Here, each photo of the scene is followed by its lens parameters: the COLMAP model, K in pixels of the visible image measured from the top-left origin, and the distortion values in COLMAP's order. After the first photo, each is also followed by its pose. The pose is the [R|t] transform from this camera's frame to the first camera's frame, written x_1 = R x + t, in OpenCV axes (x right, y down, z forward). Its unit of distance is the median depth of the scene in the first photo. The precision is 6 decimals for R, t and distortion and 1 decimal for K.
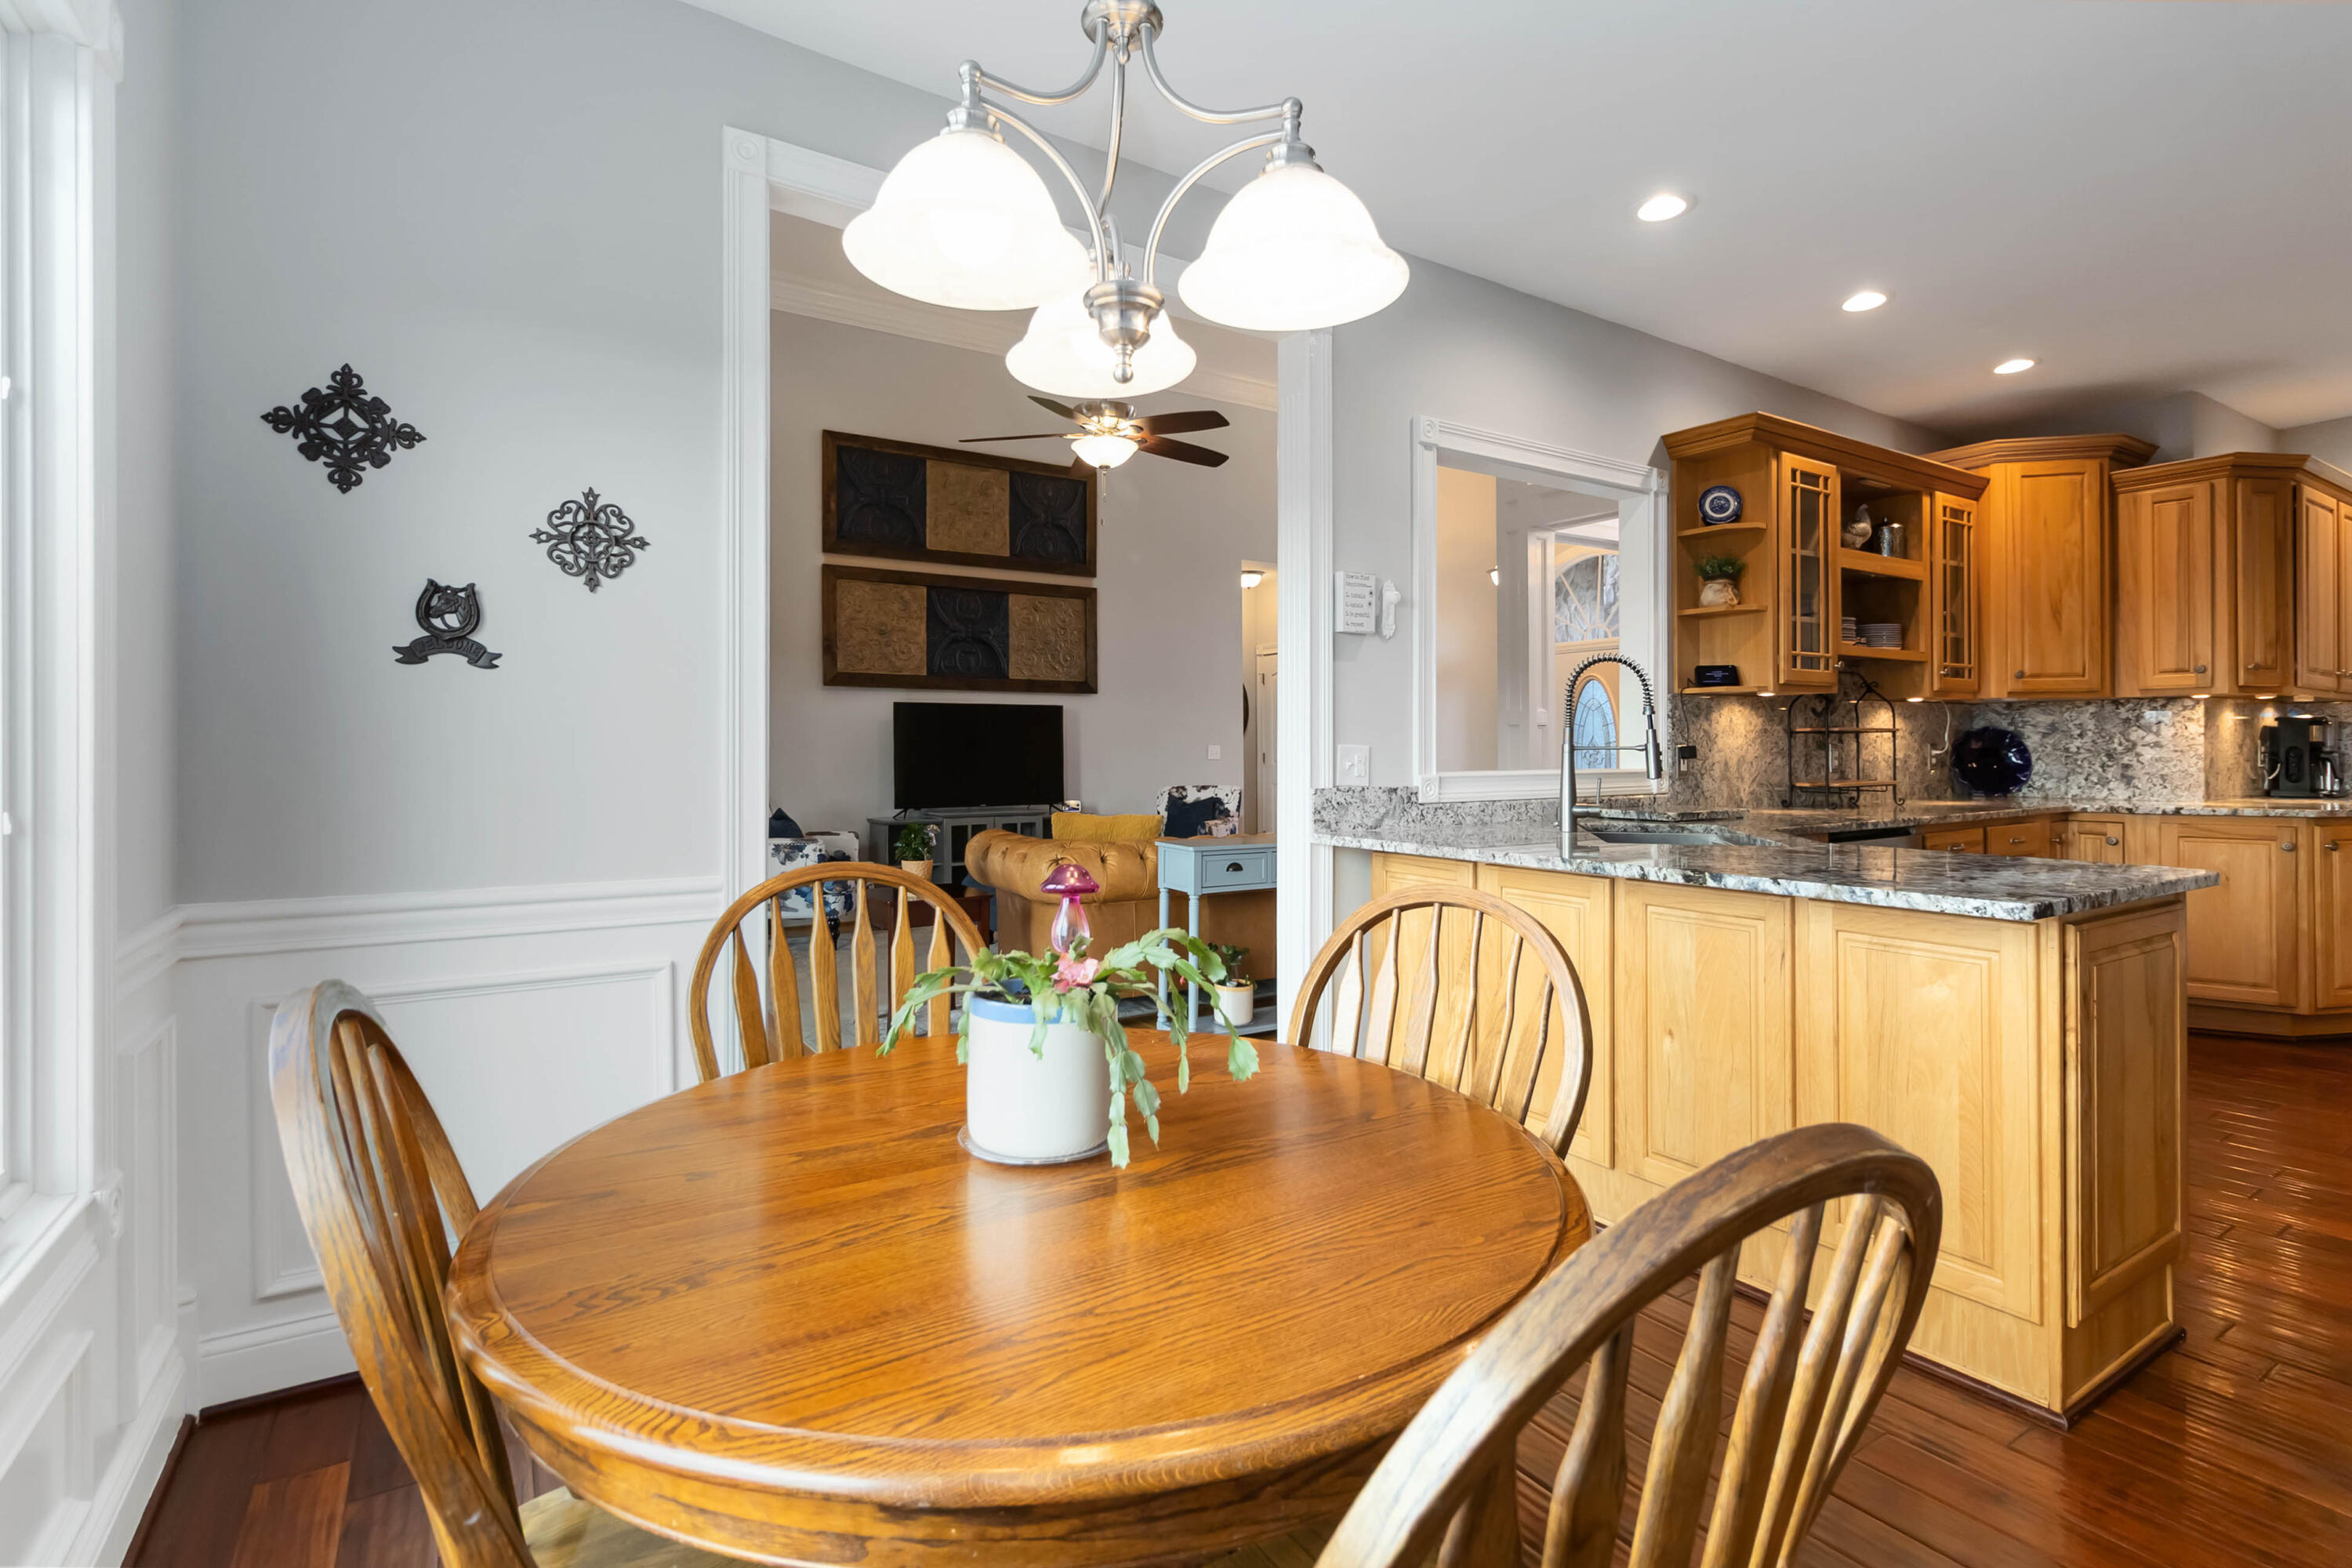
lens RADIAL K [[1105.3, 0, 1182.6], [0, 1105.3, 733.6], [0, 0, 1]] dist [0.003679, 0.000903]
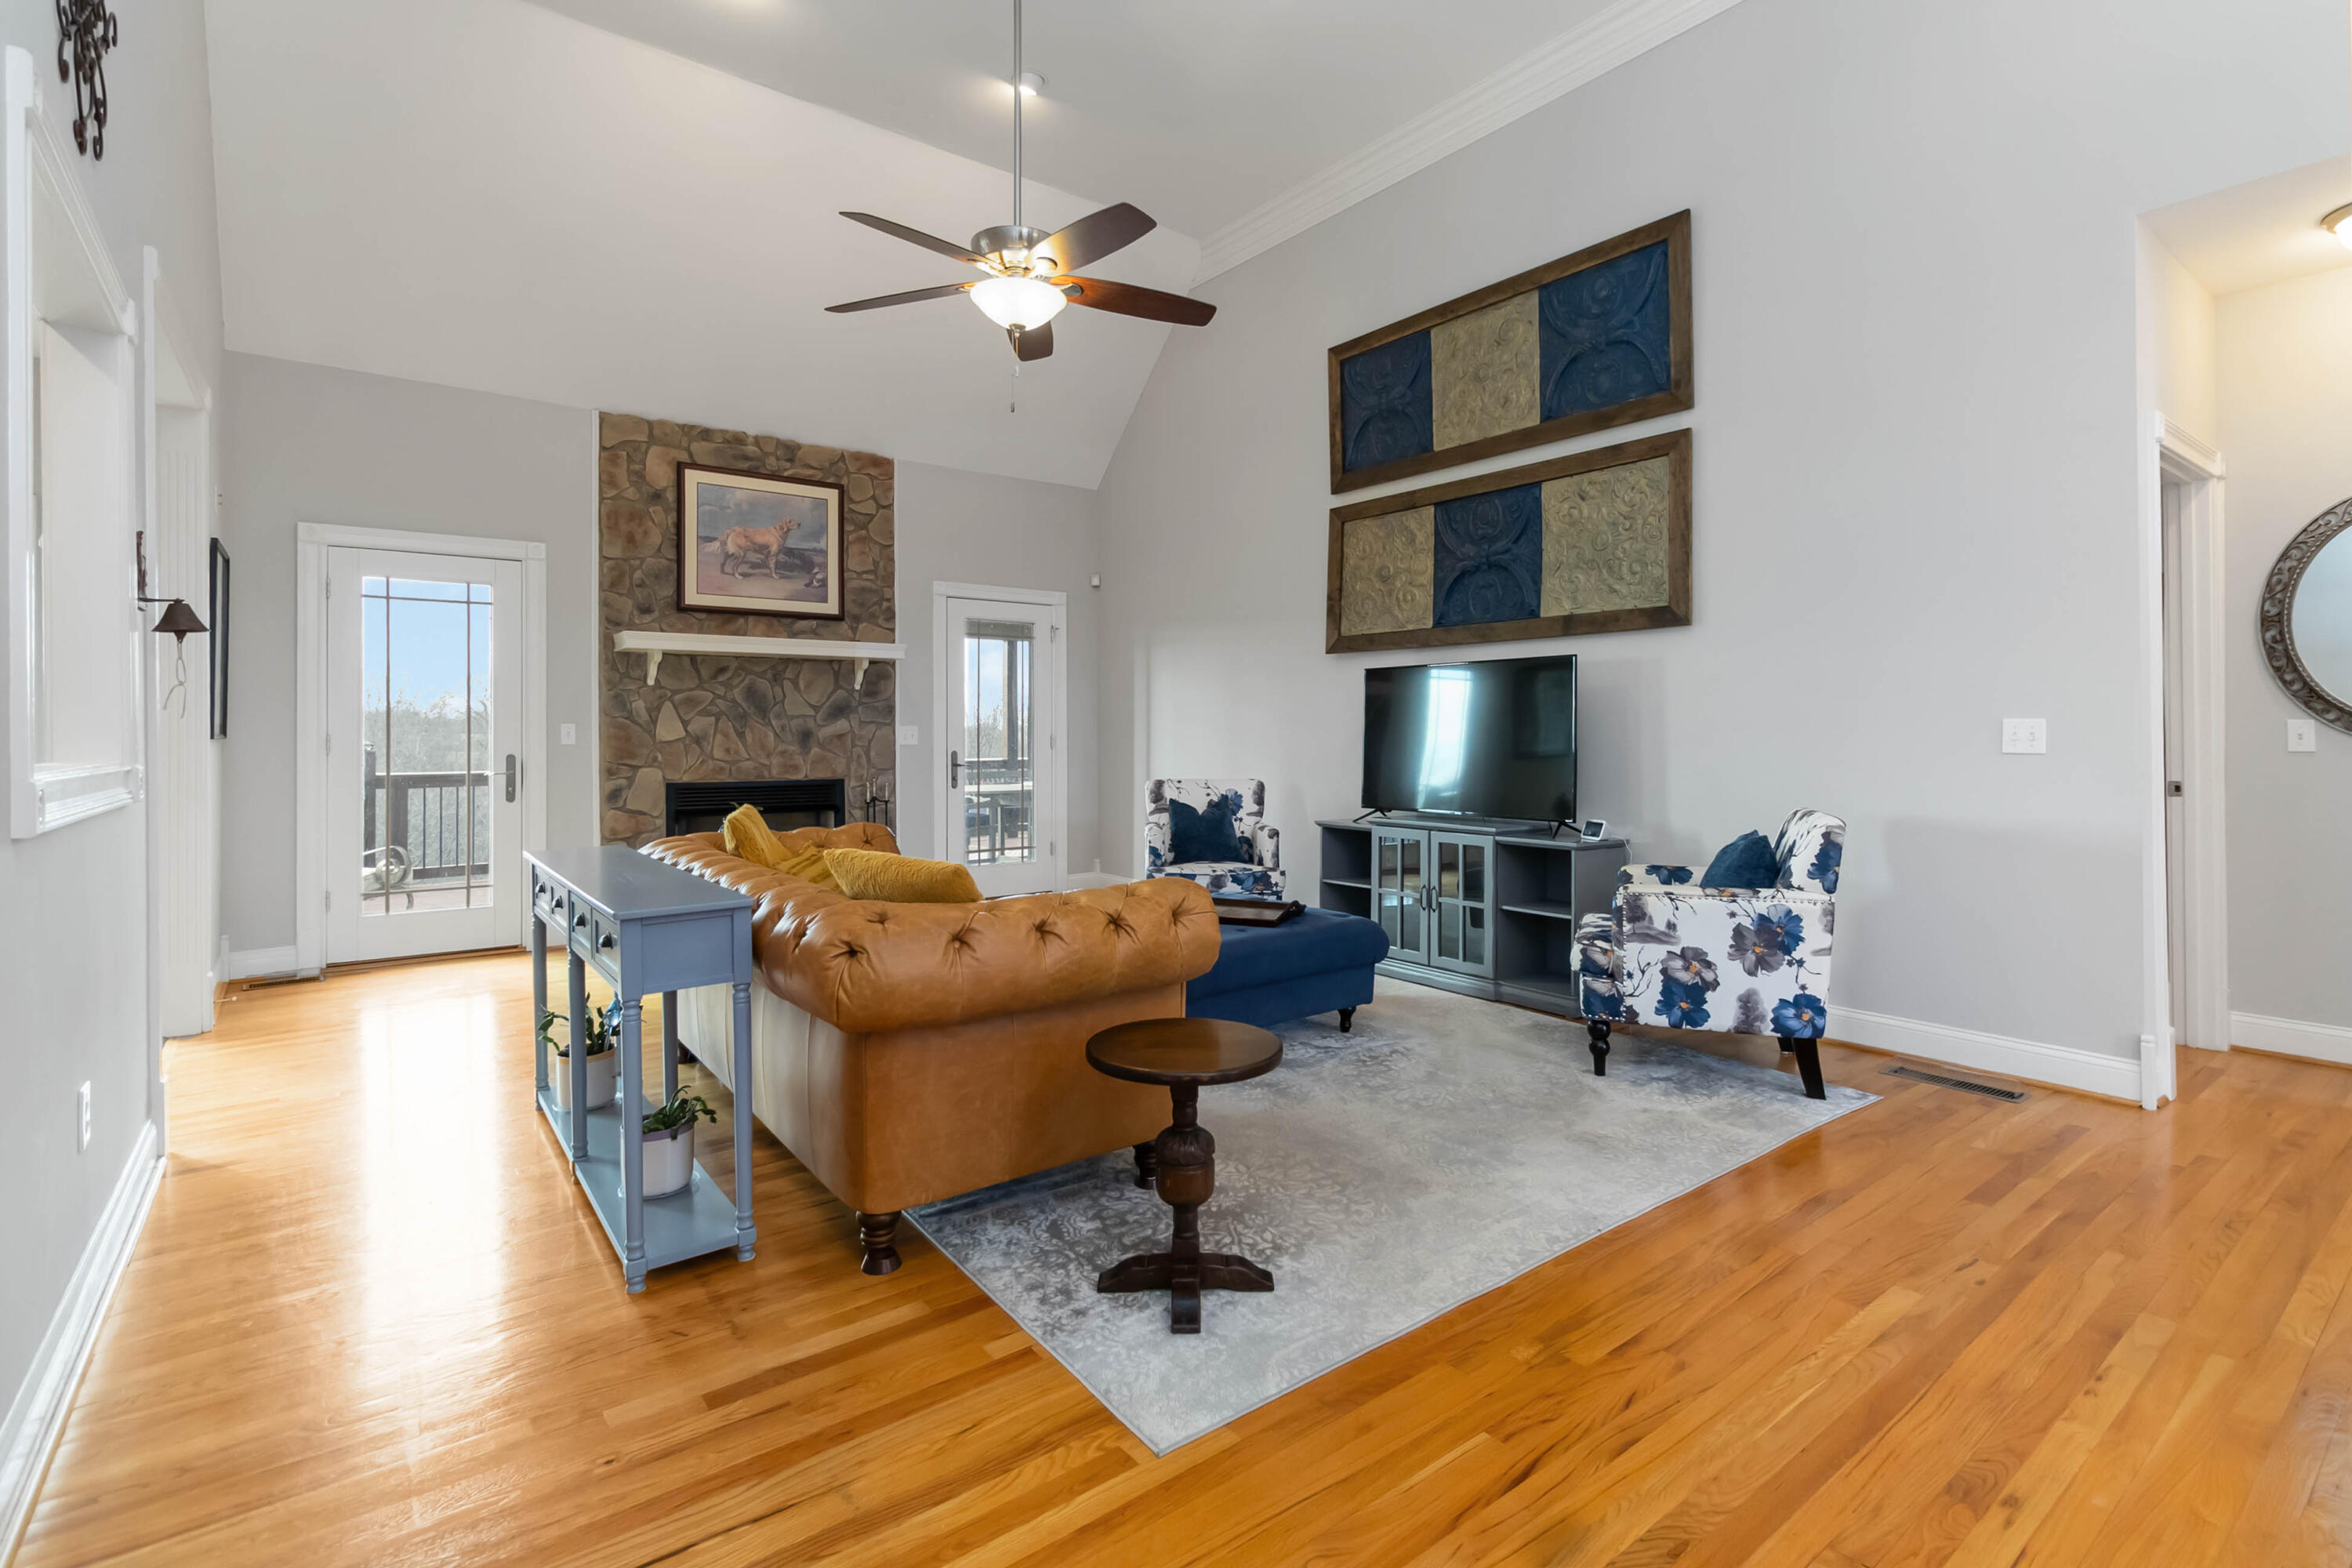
lens RADIAL K [[1105.3, 0, 1182.6], [0, 1105.3, 733.6], [0, 0, 1]] dist [0.003679, 0.000903]
pose [[0.077508, -0.000242, -0.996992, 0.754852], [0.014120, 0.999900, 0.000856, 0.020896], [0.996892, -0.014144, 0.077504, 1.238777]]
